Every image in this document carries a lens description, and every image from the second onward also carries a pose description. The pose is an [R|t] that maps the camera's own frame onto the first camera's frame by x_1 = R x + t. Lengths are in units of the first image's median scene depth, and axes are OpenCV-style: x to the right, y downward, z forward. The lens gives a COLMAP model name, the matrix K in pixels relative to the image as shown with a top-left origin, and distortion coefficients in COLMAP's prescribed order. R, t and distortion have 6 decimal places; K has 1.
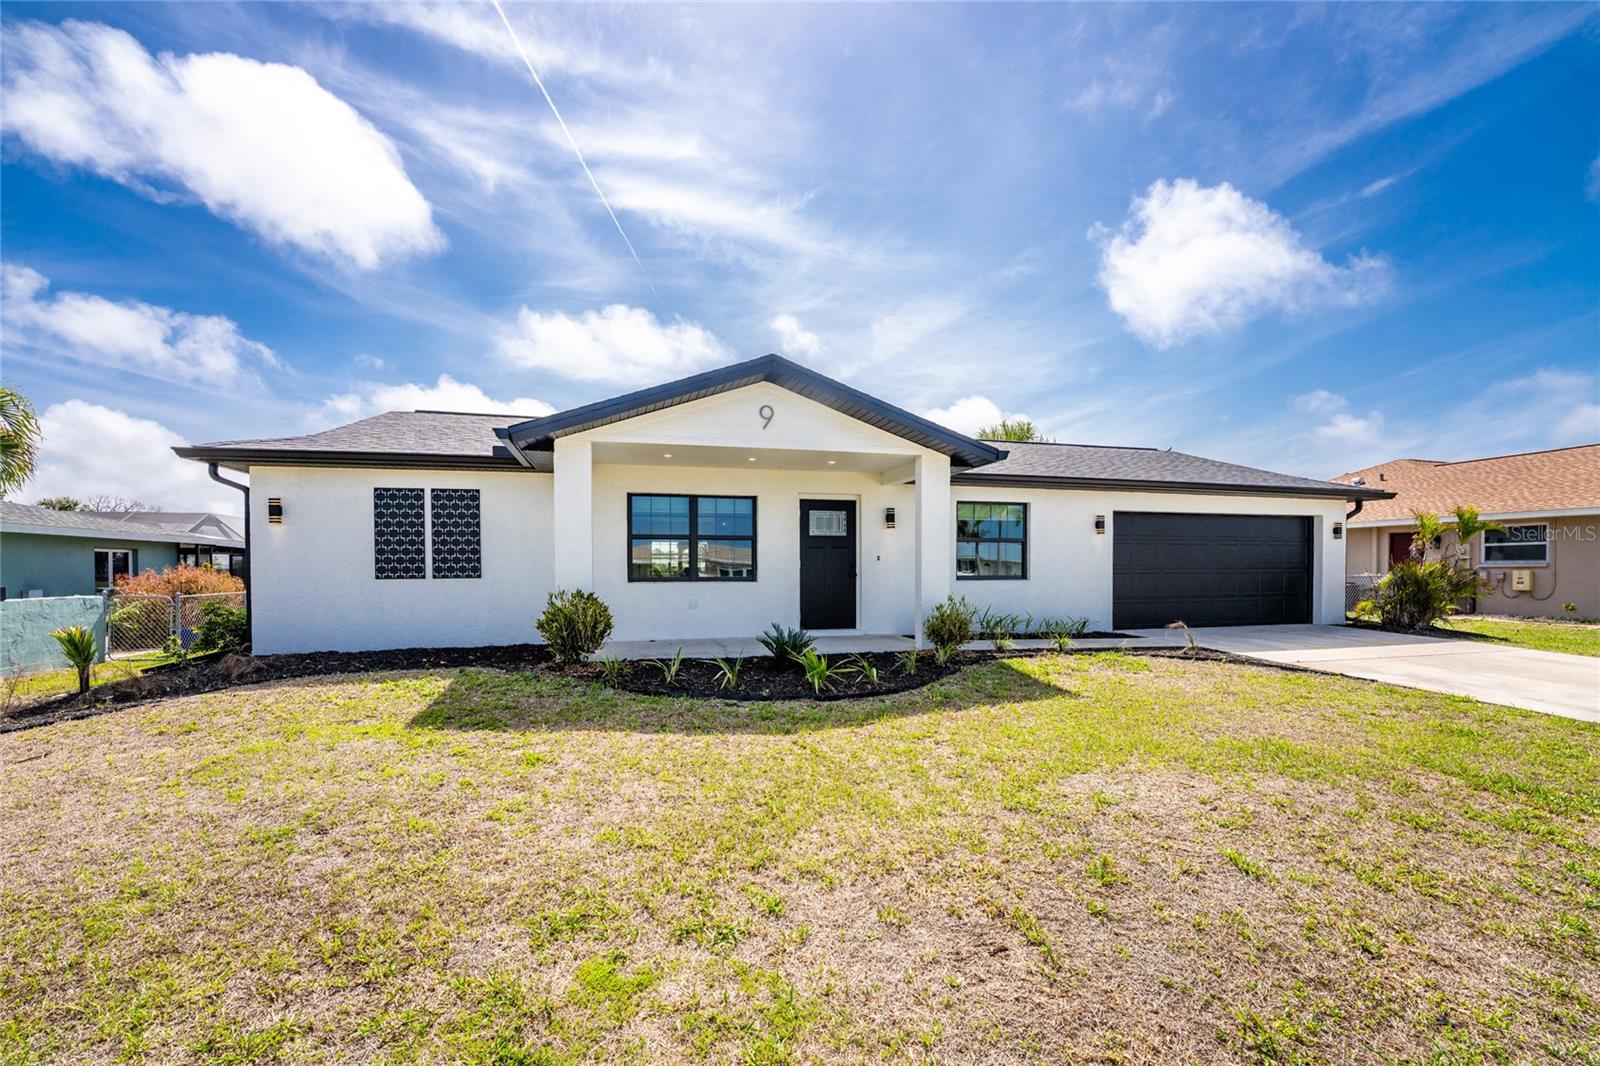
lens RADIAL K [[658.5, 0, 793.9], [0, 658.5, 579.7], [0, 0, 1]] dist [-0.031346, 0.004042]
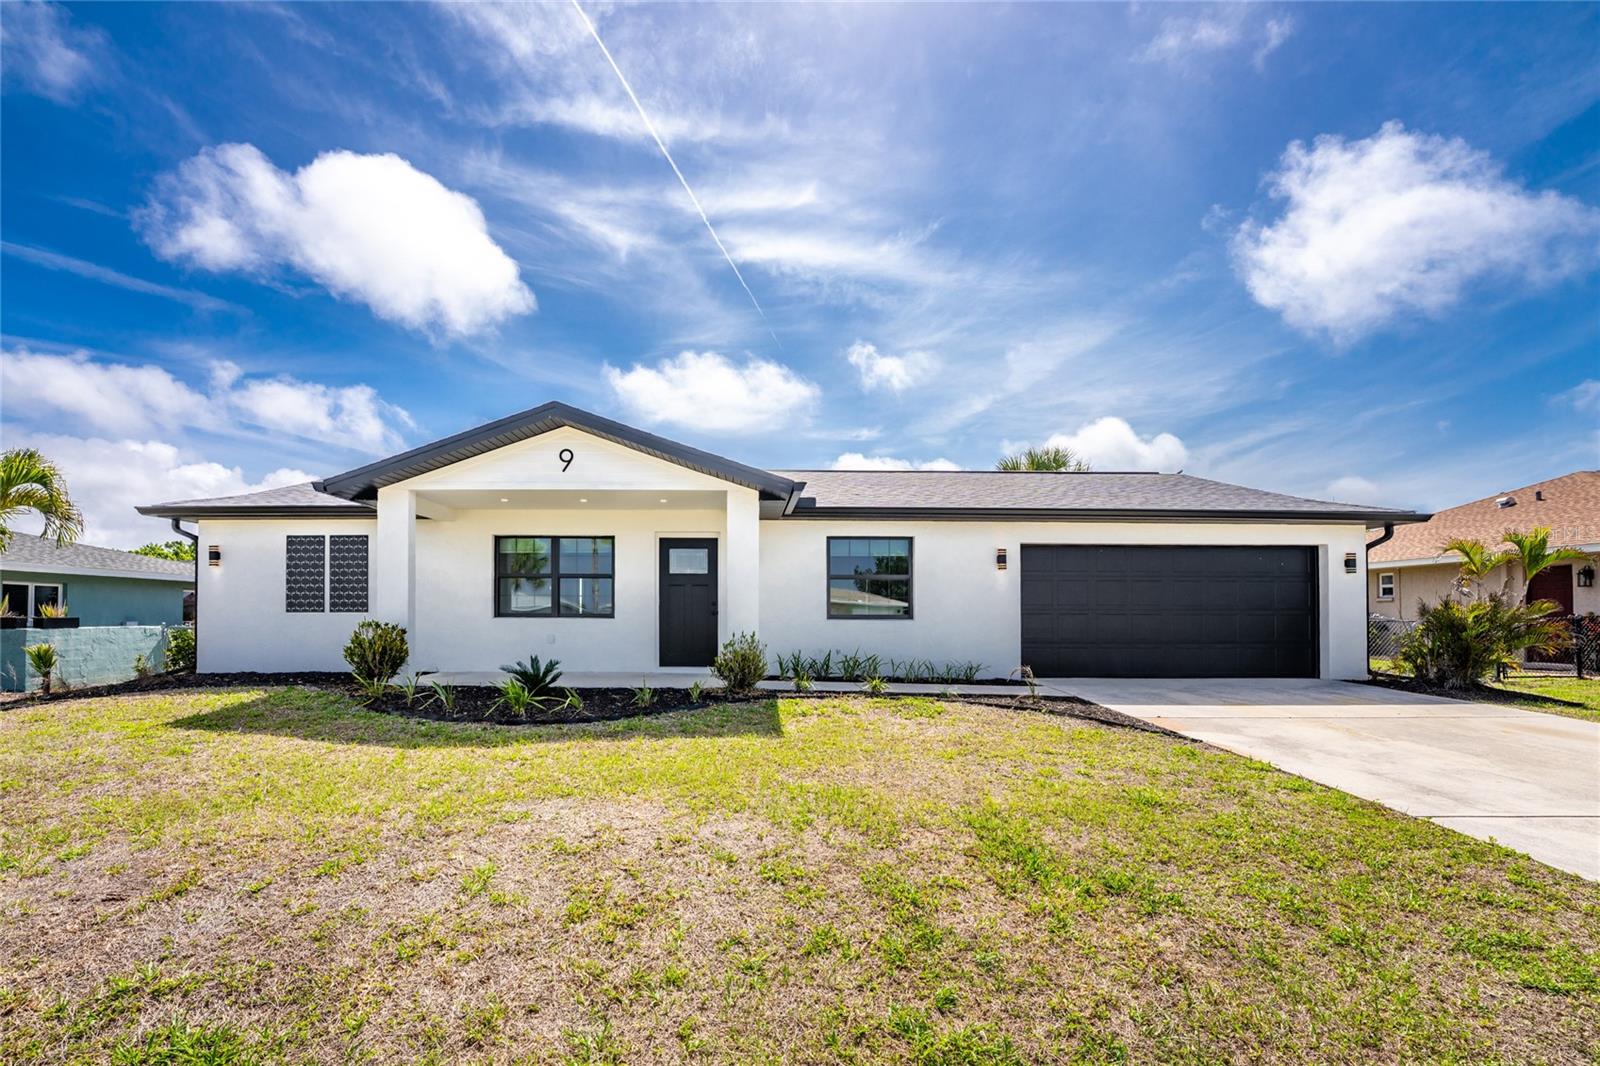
lens RADIAL K [[679.8, 0, 747.3], [0, 679.8, 597.8], [0, 0, 1]] dist [-0.028060, 0.002626]
pose [[0.968357, 0.000060, -0.249568, 0.322703], [-0.010938, 0.999049, -0.042203, 0.010371], [0.249328, 0.043597, 0.967437, 0.017182]]
